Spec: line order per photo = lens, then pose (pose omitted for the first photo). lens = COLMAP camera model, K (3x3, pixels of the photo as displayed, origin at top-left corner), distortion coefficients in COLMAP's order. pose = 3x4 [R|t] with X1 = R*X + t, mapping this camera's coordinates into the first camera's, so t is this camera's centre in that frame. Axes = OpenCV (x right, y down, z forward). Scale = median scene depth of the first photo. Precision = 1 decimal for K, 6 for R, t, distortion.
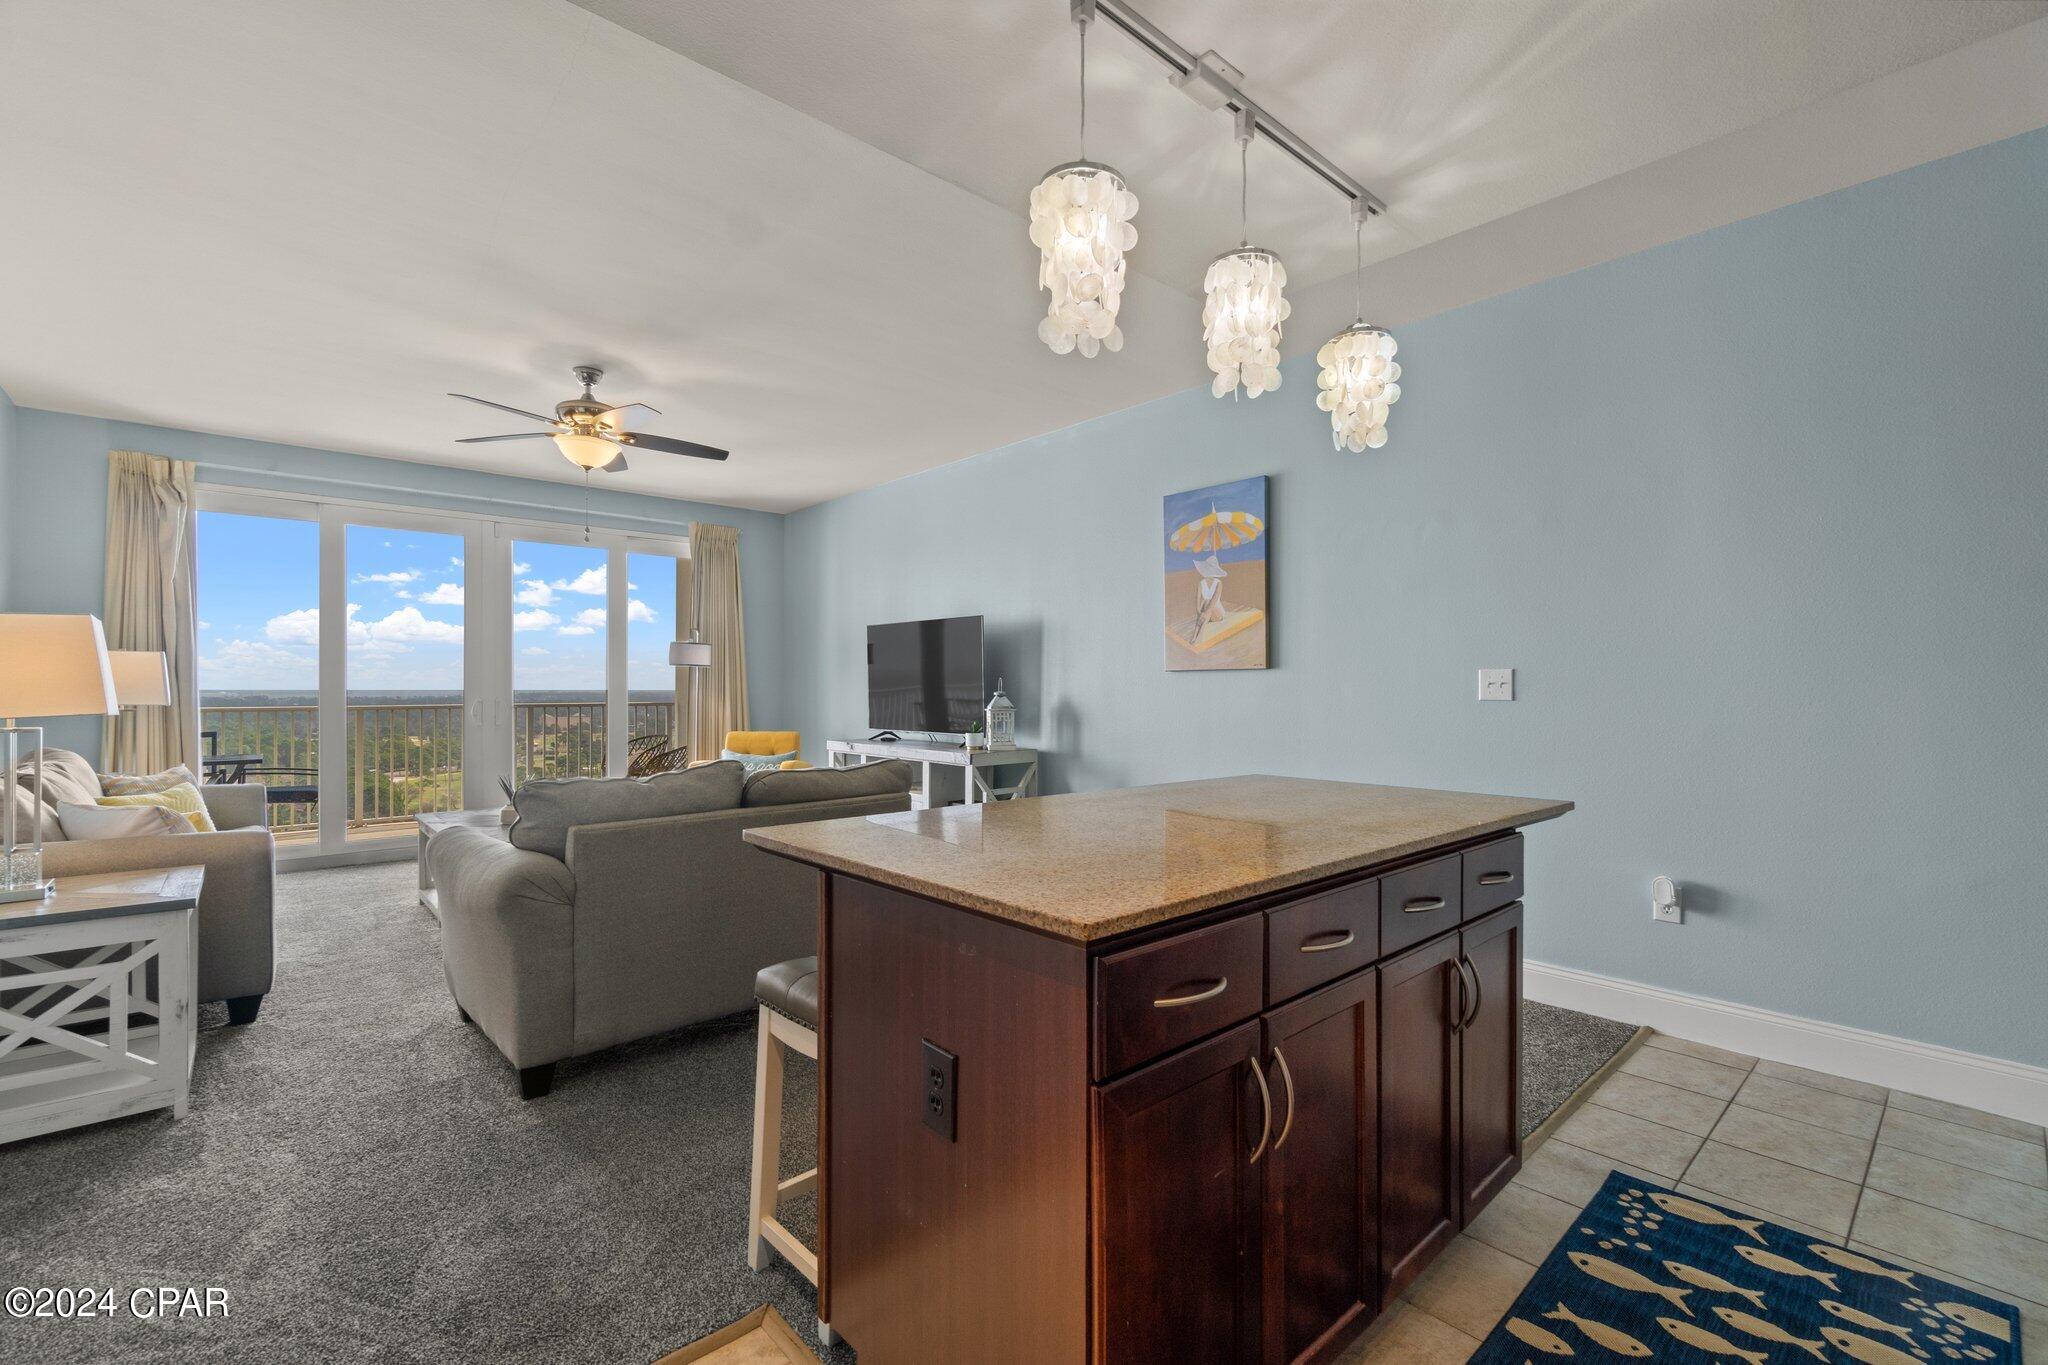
lens RADIAL K [[881.5, 0, 1031.1], [0, 881.5, 675.1], [0, 0, 1]] dist [-0.006585, 0.001752]
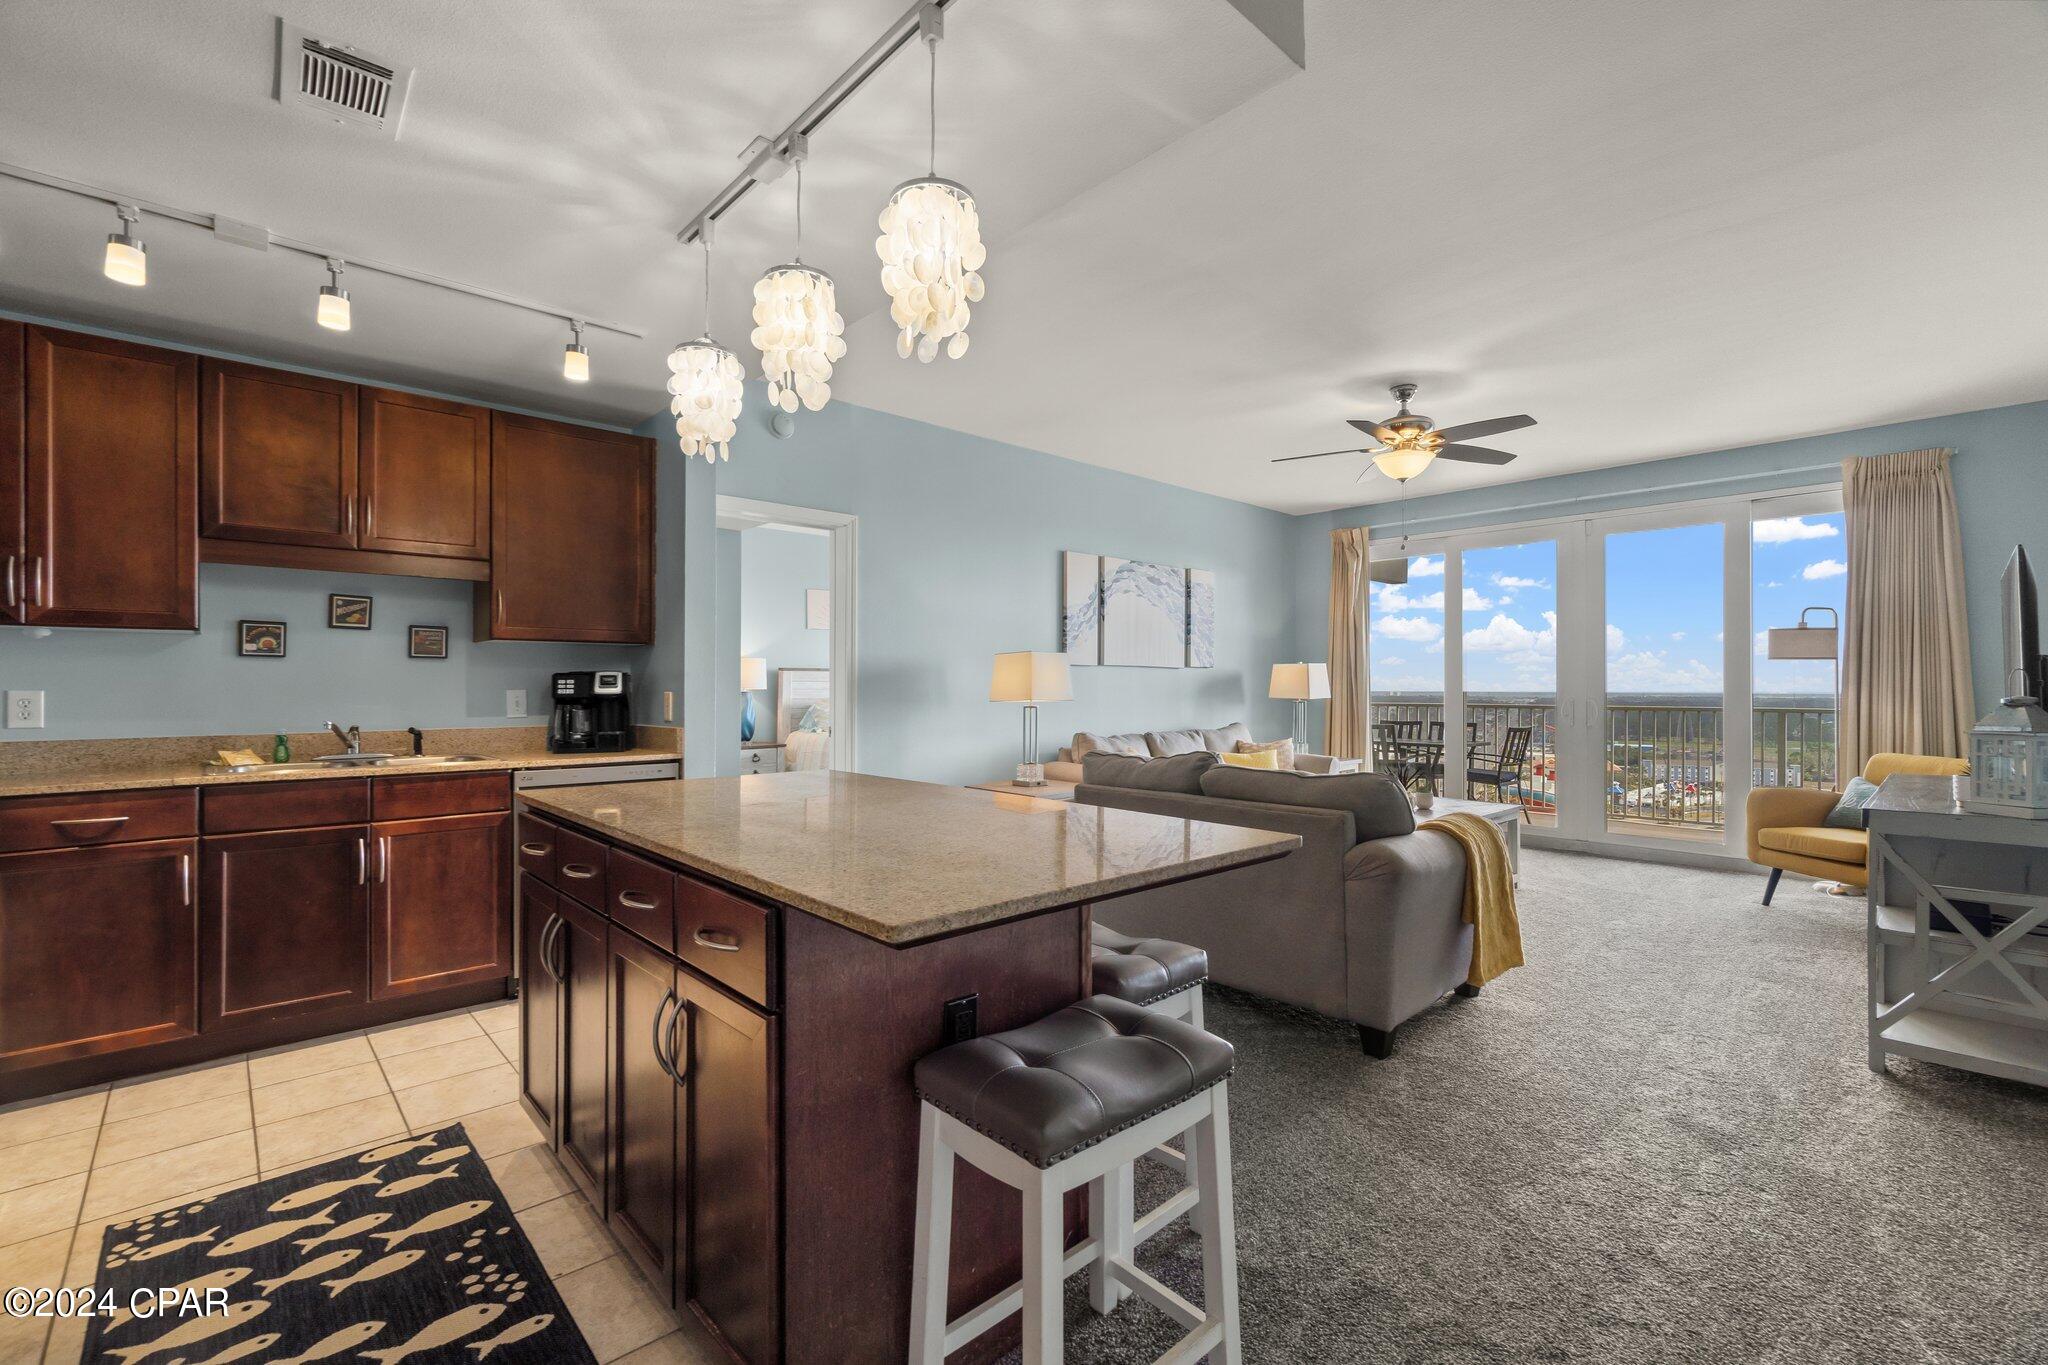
lens RADIAL K [[881.5, 0, 1029.7], [0, 881.5, 684.2], [0, 0, 1]] dist [-0.006585, 0.001752]
pose [[0.003498, -0.001807, -0.999992, 0.470193], [0.009826, 0.999950, -0.001773, 0.006987], [0.999946, -0.009820, 0.003515, 0.460797]]
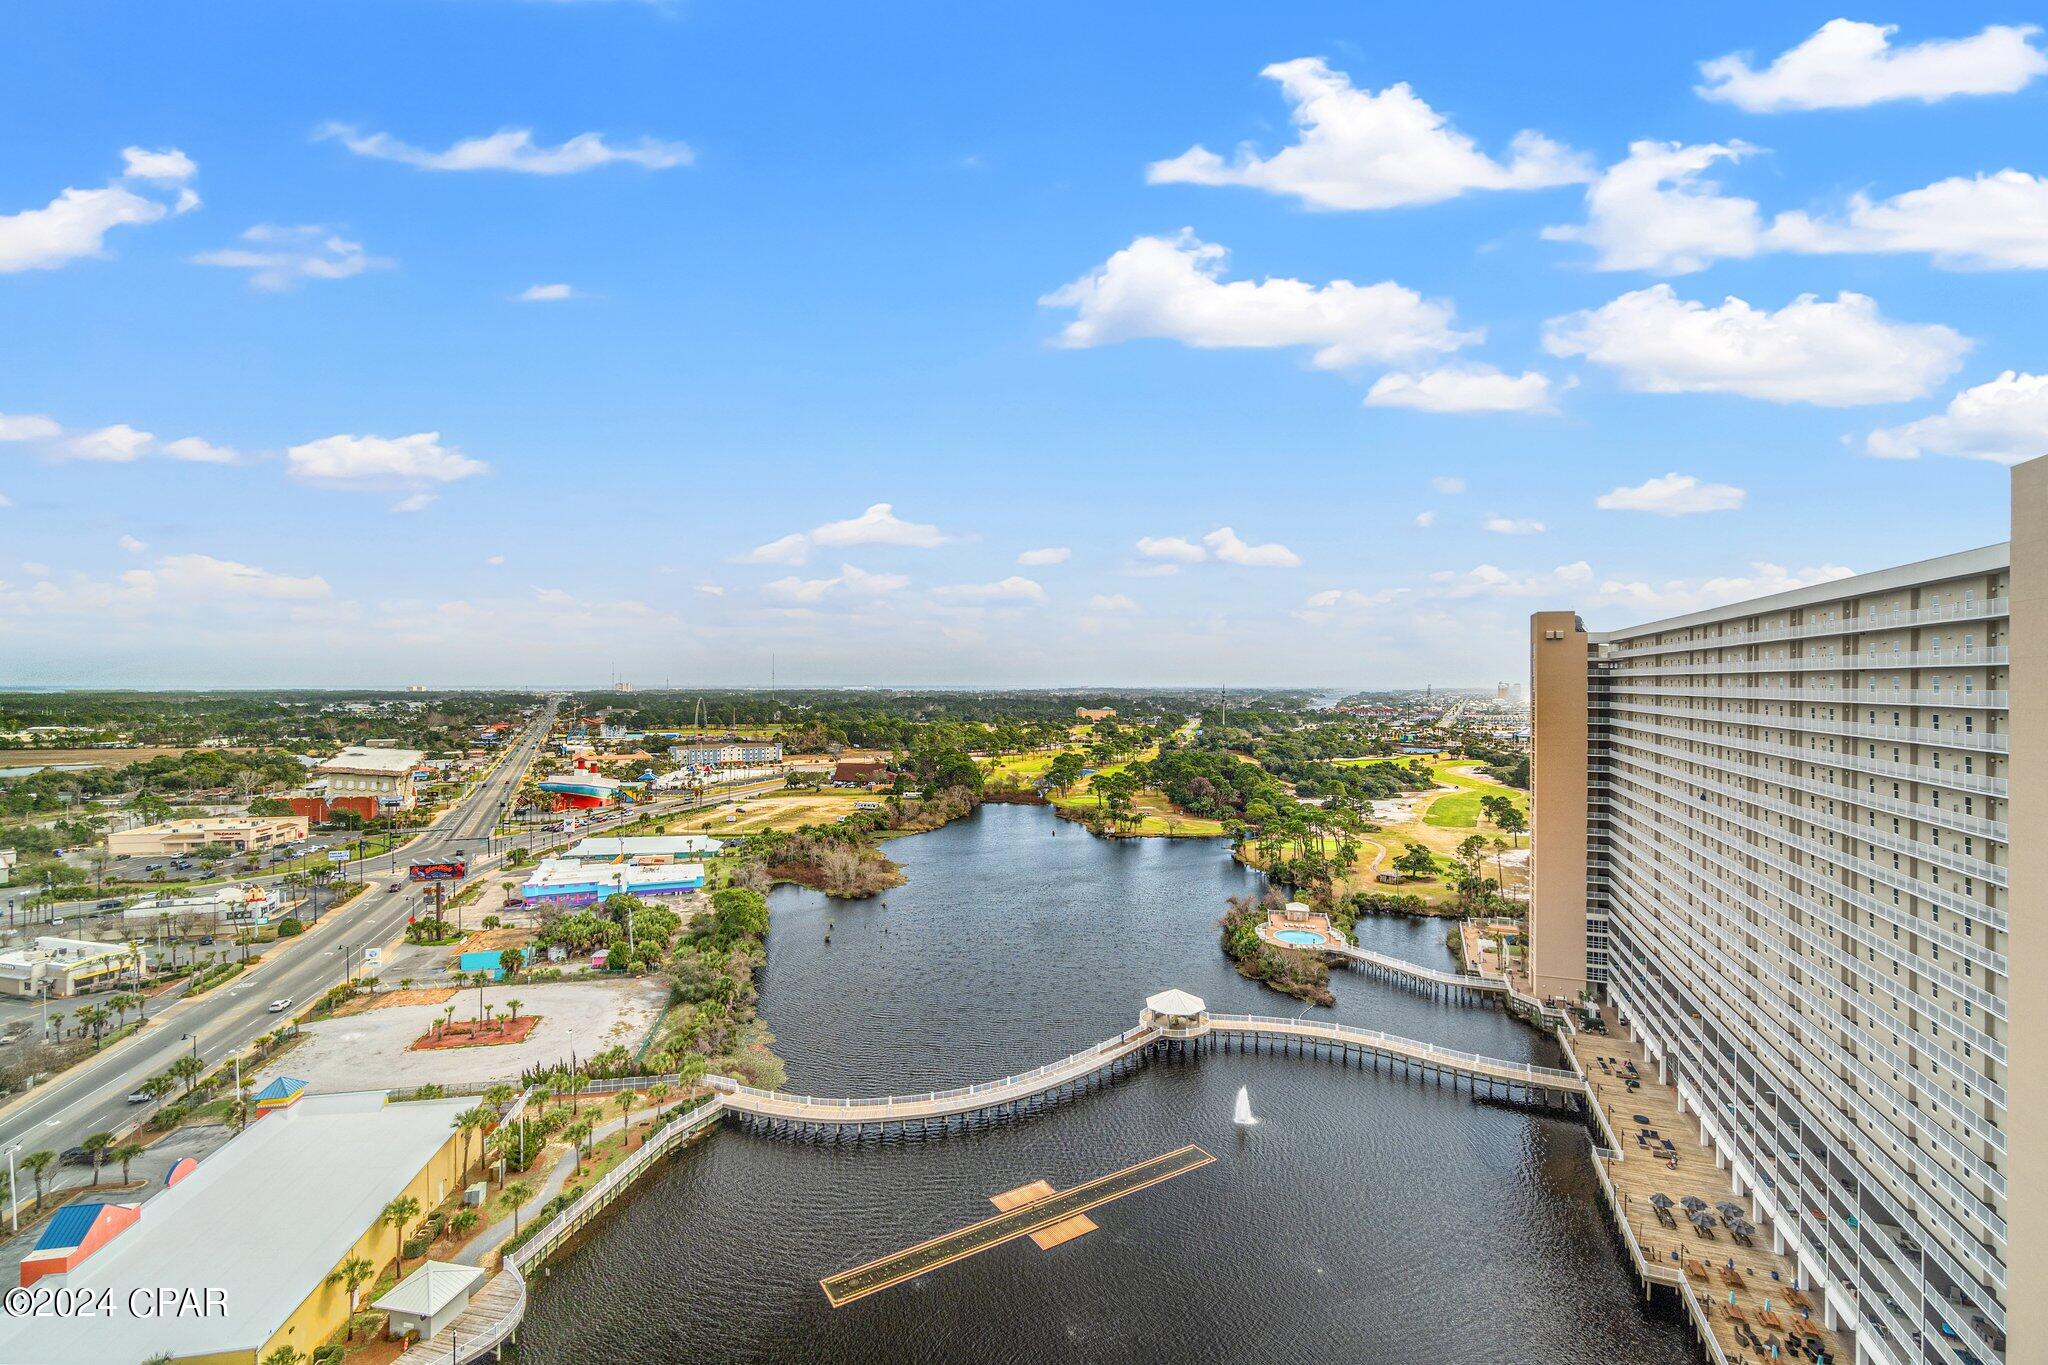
lens RADIAL K [[881.5, 0, 1027.9], [0, 881.5, 680.1], [0, 0, 1]] dist [-0.006585, 0.001752]
pose [[0.847172, 0.001521, -0.531317, -0.998750], [0.003298, 0.999962, 0.008122, 0.020749], [0.531309, -0.008633, 0.847134, 0.715463]]
